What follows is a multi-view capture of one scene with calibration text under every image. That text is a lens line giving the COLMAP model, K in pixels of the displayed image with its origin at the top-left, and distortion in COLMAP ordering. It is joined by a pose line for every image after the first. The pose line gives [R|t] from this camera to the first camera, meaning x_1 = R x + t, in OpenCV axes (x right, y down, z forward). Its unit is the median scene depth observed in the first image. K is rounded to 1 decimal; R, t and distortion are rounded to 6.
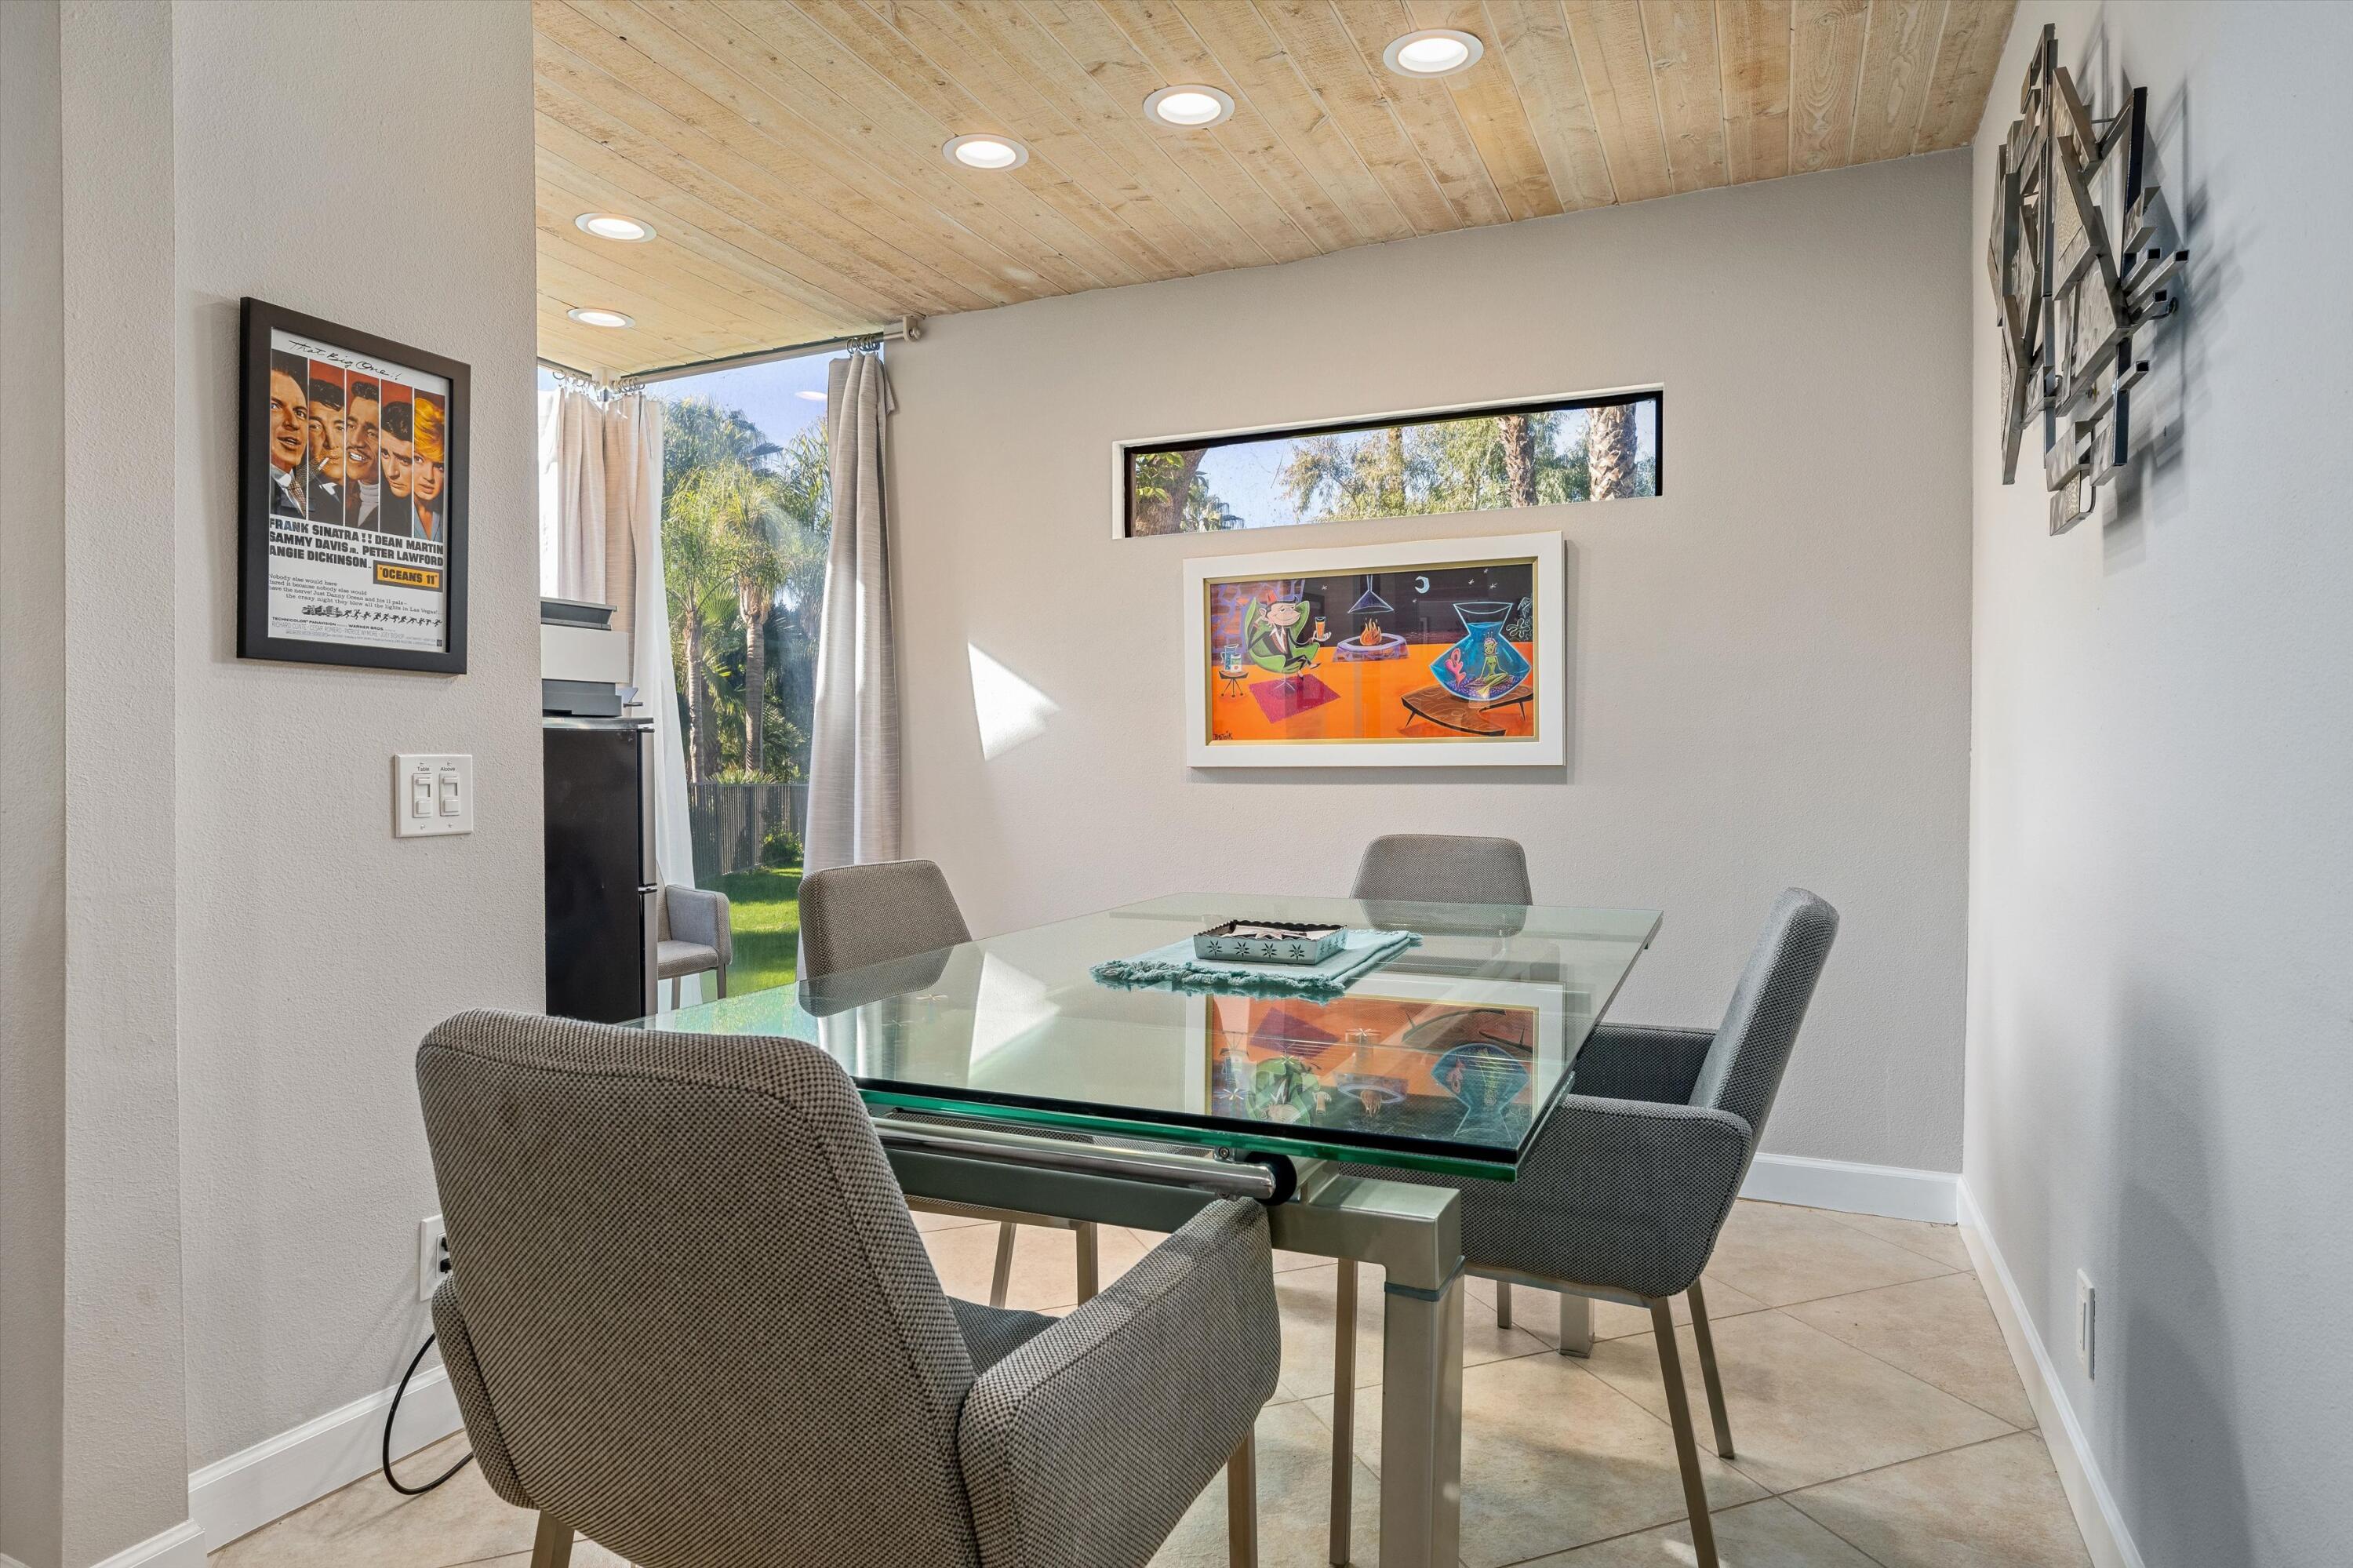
lens RADIAL K [[1340.0, 0, 1175.3], [0, 1340.0, 774.7], [0, 0, 1]] dist [-0.000761, 0.000046]
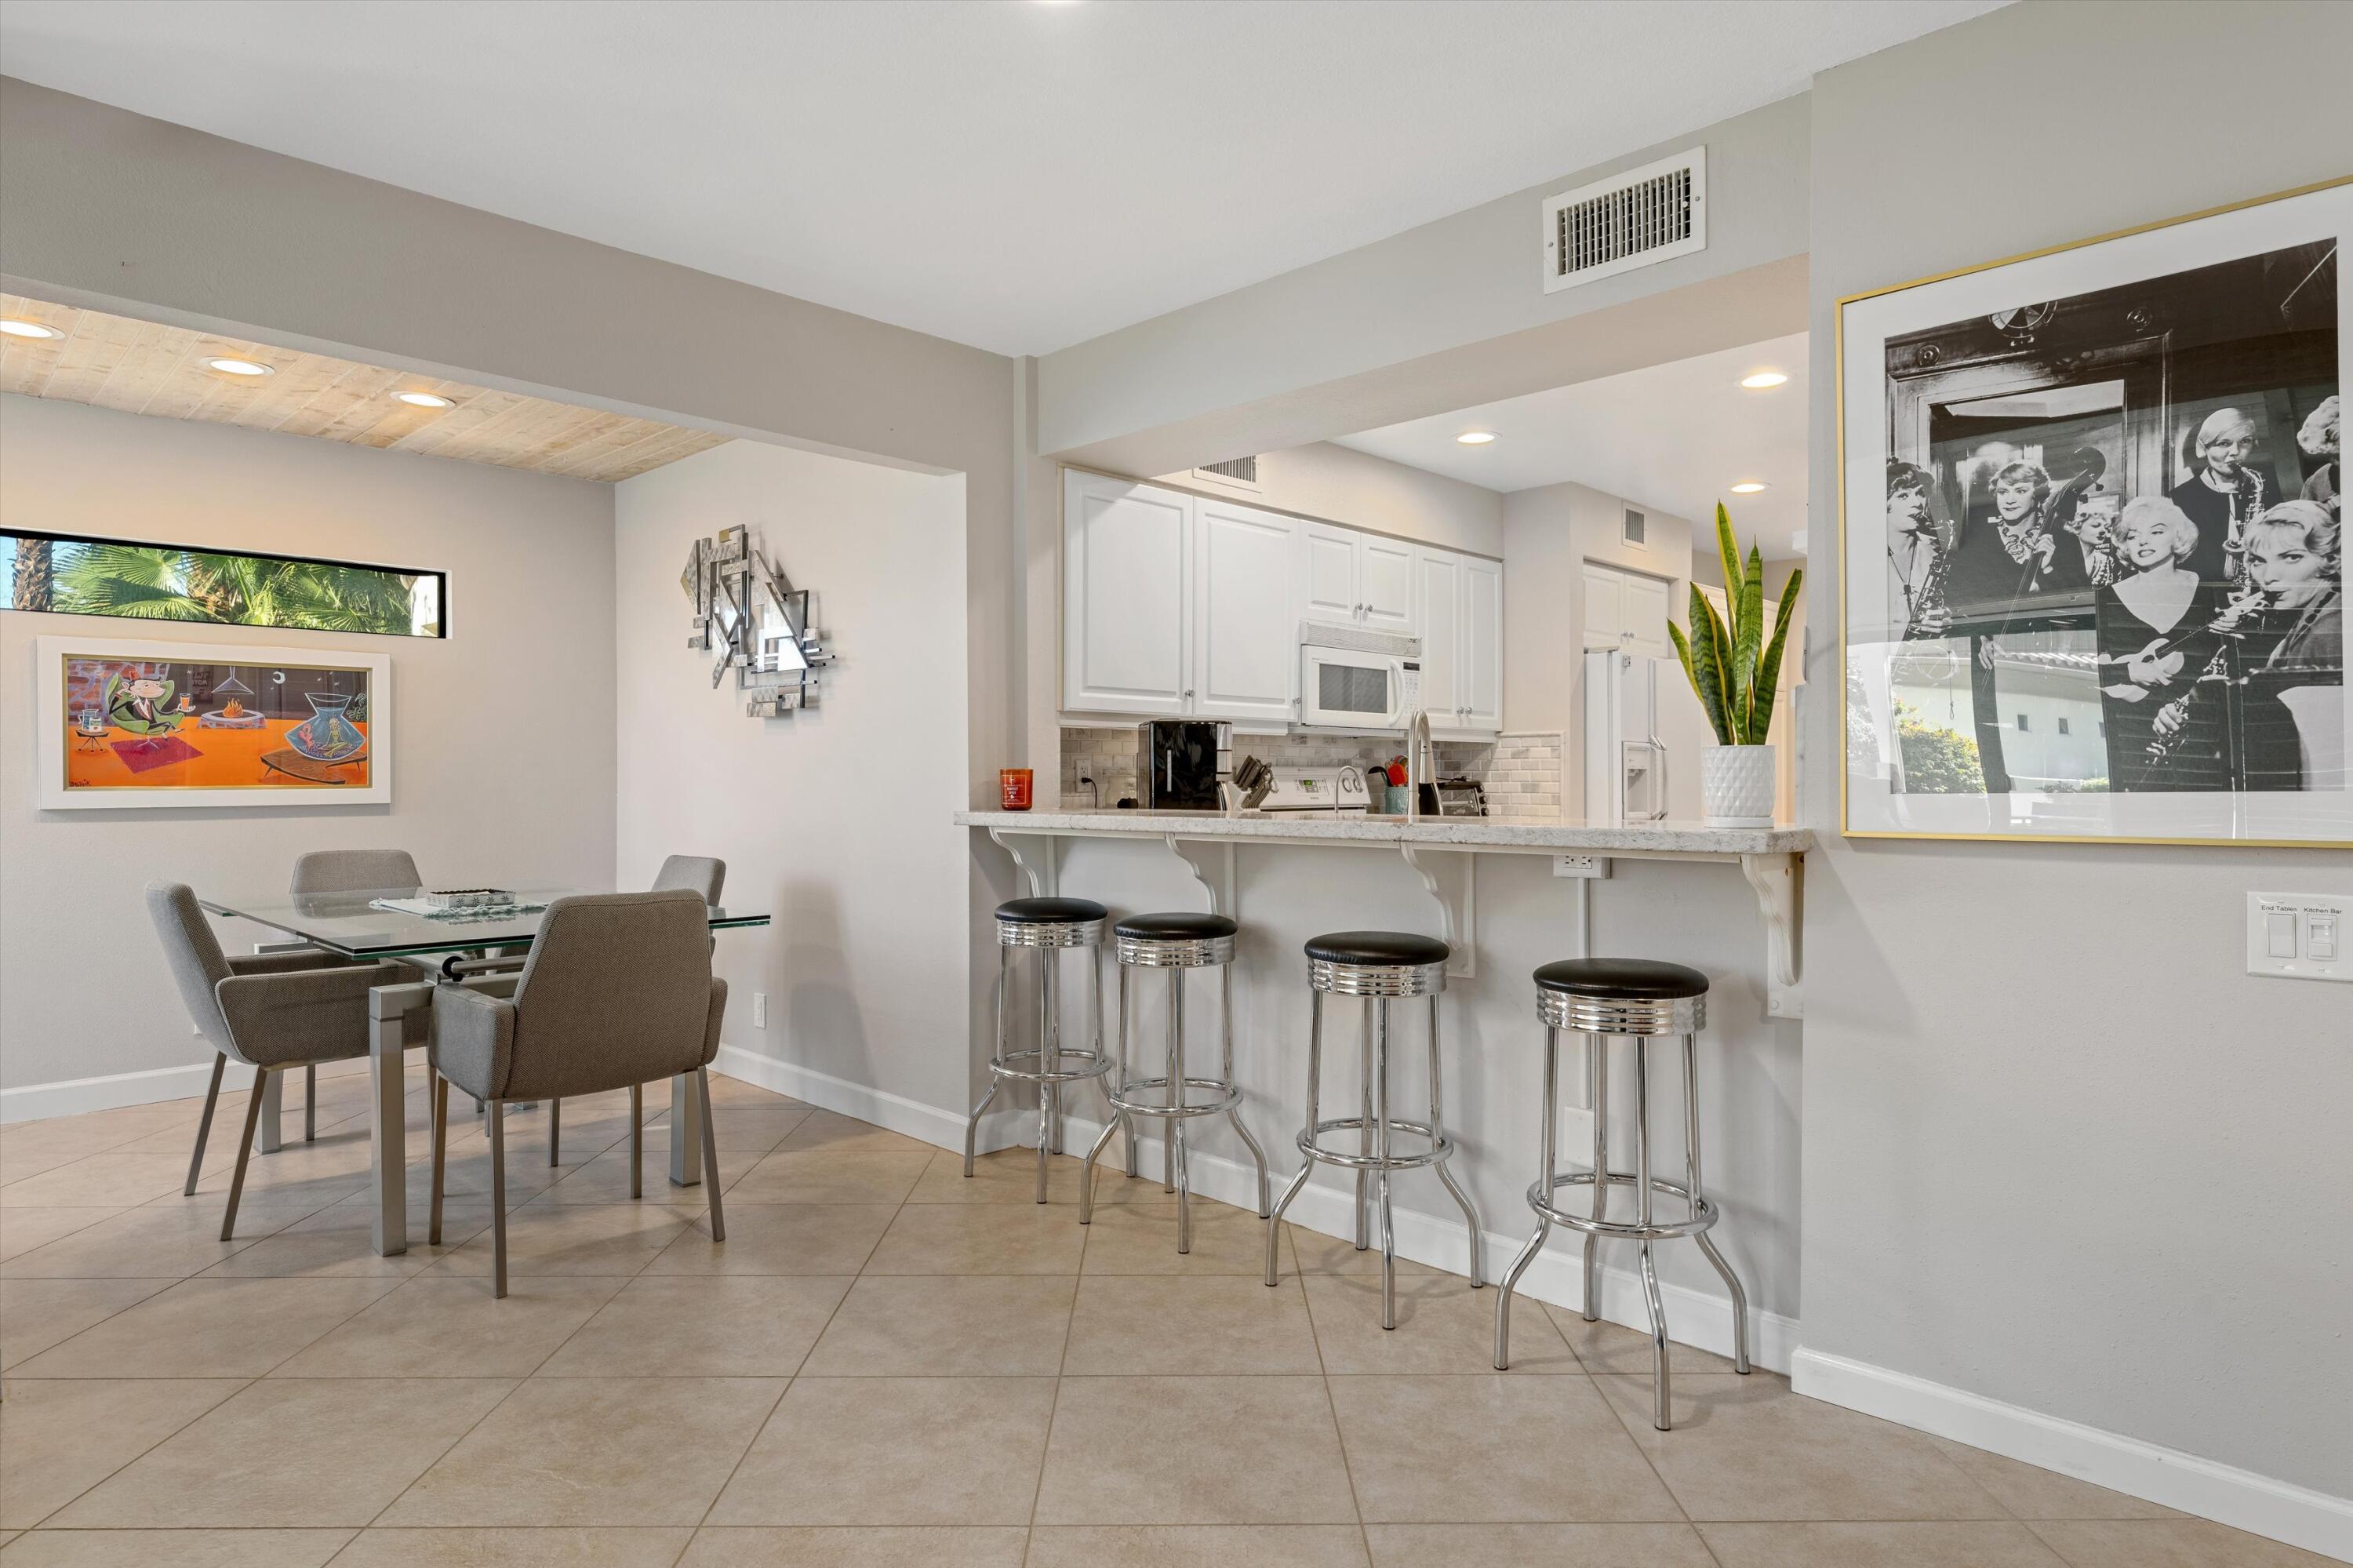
lens RADIAL K [[1340.0, 0, 1187.8], [0, 1340.0, 787.2], [0, 0, 1]] dist [-0.000761, 0.000046]
pose [[0.351122, -0.004239, 0.936320, -0.792752], [0.014486, 0.999895, -0.000905, -0.010634], [-0.936218, 0.013881, 0.351146, -0.388390]]
